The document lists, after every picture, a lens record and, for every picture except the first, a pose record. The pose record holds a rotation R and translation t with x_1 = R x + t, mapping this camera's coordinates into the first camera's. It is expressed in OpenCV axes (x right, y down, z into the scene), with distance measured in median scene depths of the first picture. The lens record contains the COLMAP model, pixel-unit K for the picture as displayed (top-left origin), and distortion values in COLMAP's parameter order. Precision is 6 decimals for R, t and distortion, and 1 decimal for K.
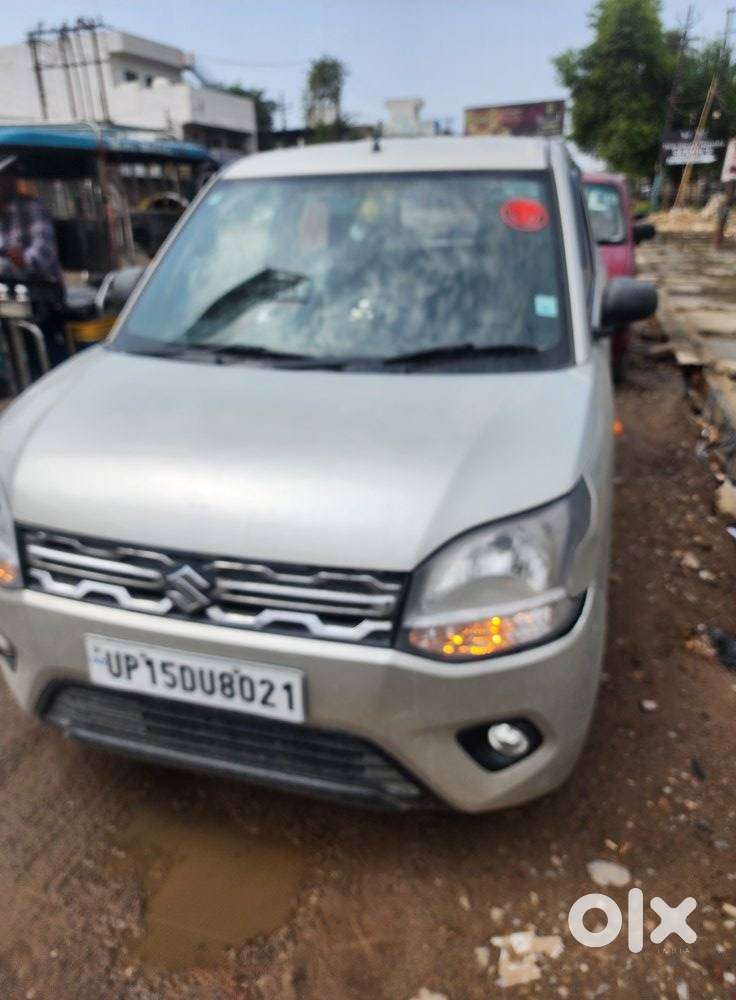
lens RADIAL K [[723.4, 0, 363.3], [0, 723.4, 461.5], [0, 0, 1]] dist [0.034058, -0.046486]
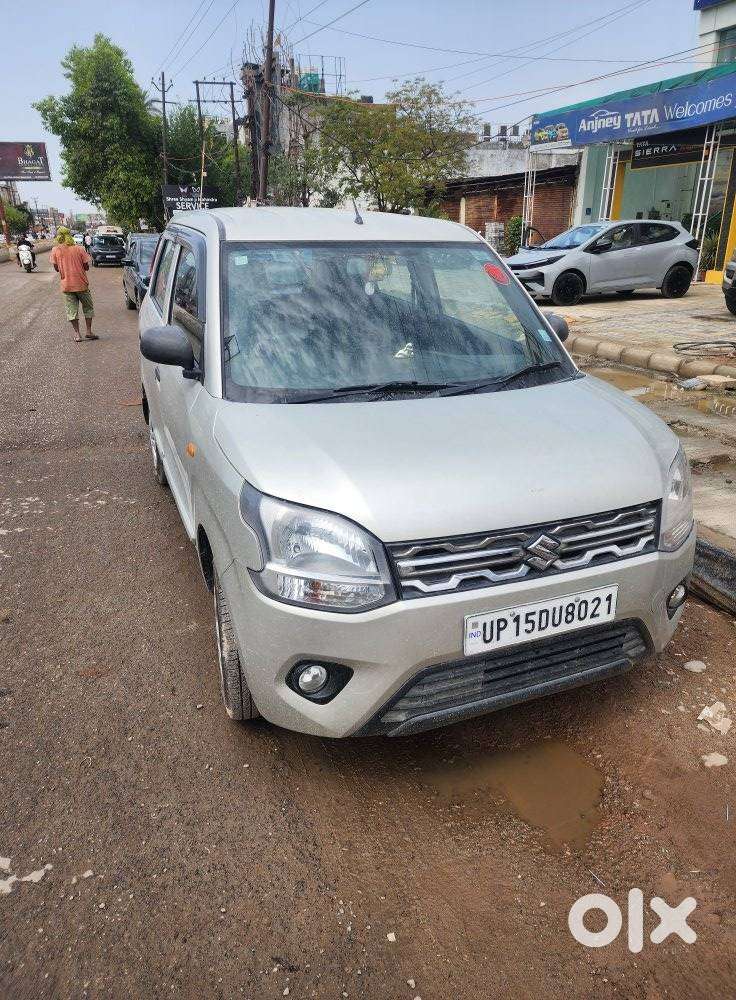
lens RADIAL K [[697.9, 0, 373.0], [0, 697.9, 470.3], [0, 0, 1]] dist [0.096904, -0.105344]
pose [[0.772237, -0.179036, 0.609586, -1.156514], [0.201575, 0.978945, 0.032158, -0.074461], [-0.602509, 0.098044, 0.792067, 0.116847]]
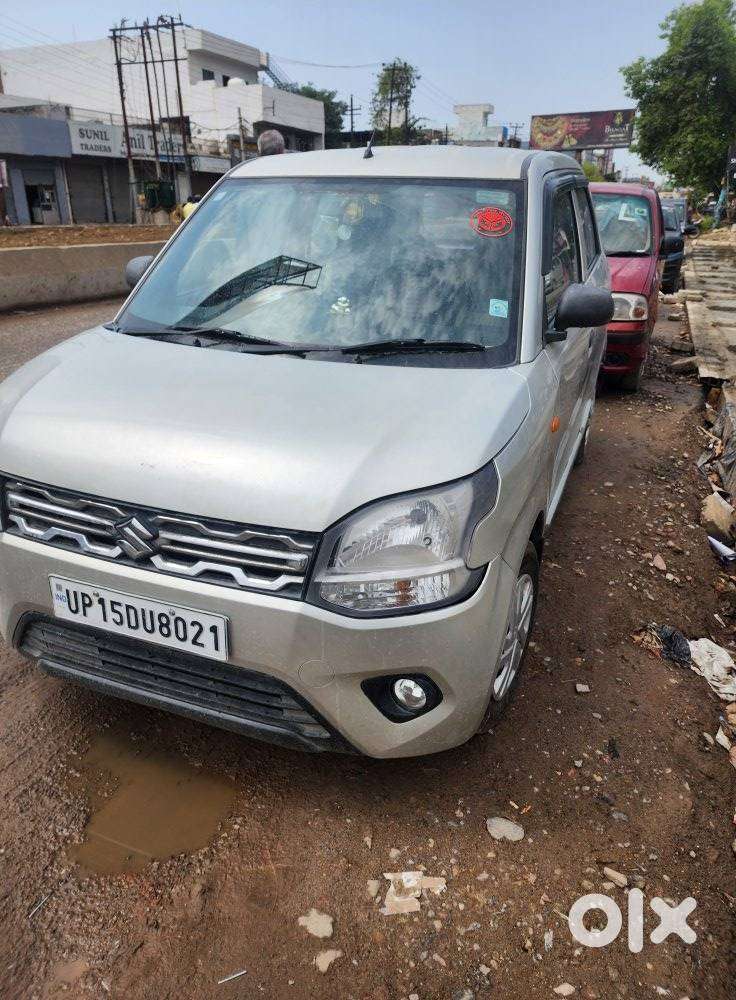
lens RADIAL K [[704.1, 0, 368.3], [0, 704.1, 462.3], [0, 0, 1]] dist [0.079275, -0.083013]
pose [[0.995988, 0.063200, -0.063346, 0.169530], [-0.062943, 0.997999, 0.006046, 0.025012], [0.063601, -0.002035, 0.997973, -0.081674]]
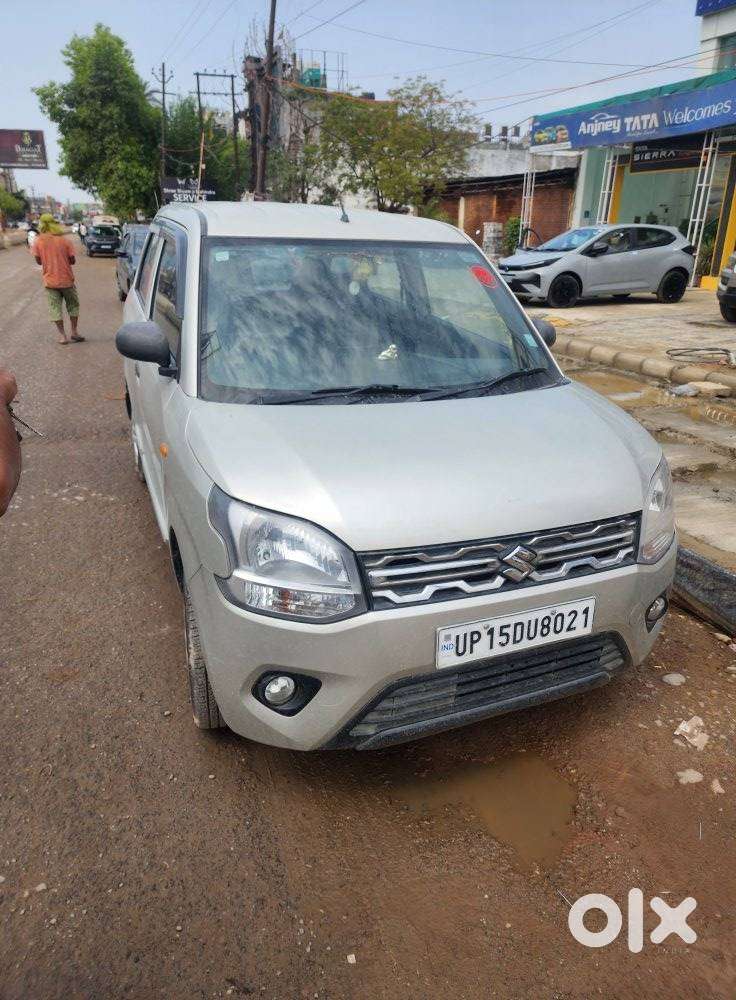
lens RADIAL K [[700.0, 0, 378.3], [0, 700.0, 469.5], [0, 0, 1]] dist [0.083407, -0.093567]
pose [[0.767030, -0.164309, 0.620216, -1.106810], [0.180362, 0.982892, 0.037334, -0.080894], [-0.615740, 0.083227, 0.783542, 0.119137]]
